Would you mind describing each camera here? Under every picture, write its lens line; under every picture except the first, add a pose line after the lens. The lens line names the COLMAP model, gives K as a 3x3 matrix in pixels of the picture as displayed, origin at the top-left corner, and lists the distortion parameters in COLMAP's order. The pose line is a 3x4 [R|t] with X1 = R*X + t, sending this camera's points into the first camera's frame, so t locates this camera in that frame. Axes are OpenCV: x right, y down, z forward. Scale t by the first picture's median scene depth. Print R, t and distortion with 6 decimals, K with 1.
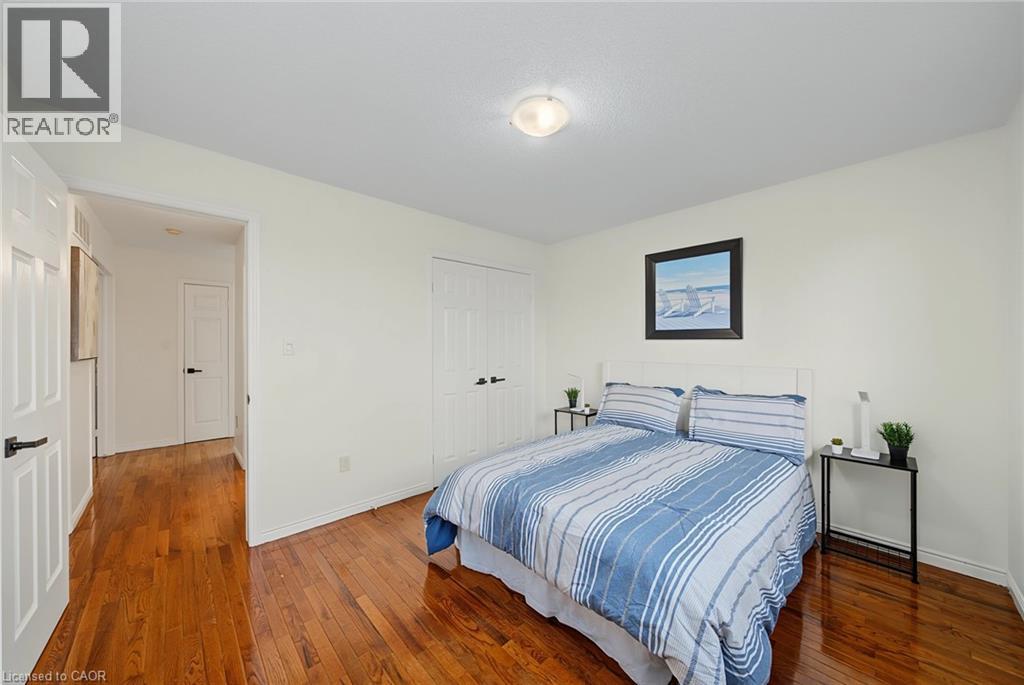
lens RADIAL K [[358.5, 0, 515.2], [0, 358.5, 345.6], [0, 0, 1]] dist [-0.006690, -0.000007]
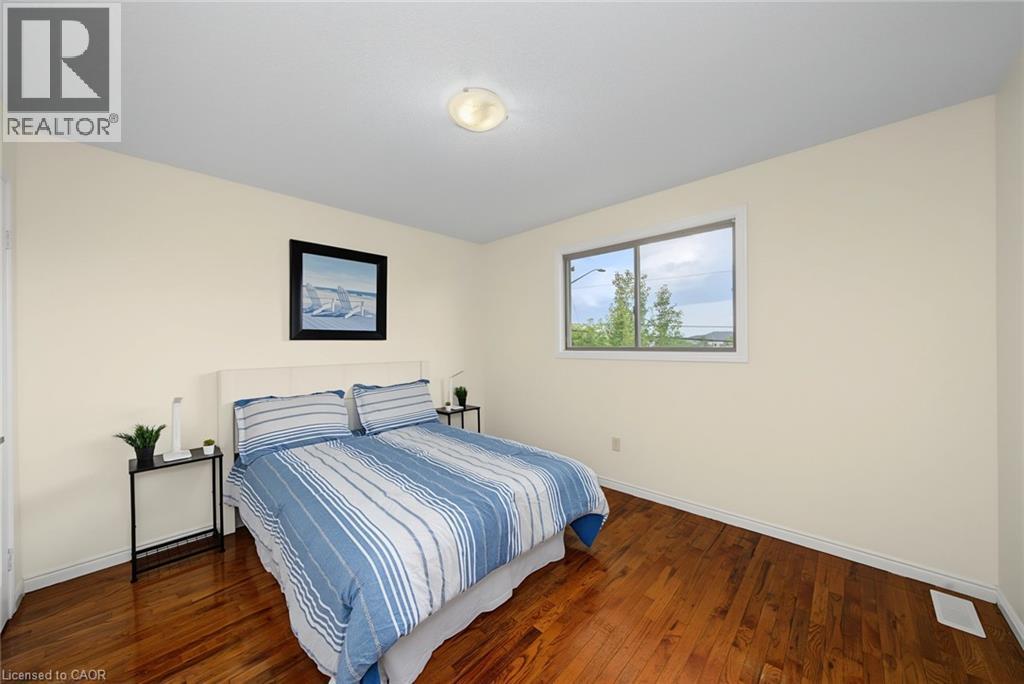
lens RADIAL K [[358.5, 0, 515.2], [0, 358.5, 345.1], [0, 0, 1]] dist [-0.006690, -0.000007]
pose [[-0.054606, -0.006465, 0.998487, -0.548011], [0.017286, 0.999823, 0.007419, -0.002689], [-0.998358, 0.017665, -0.054484, 0.574852]]
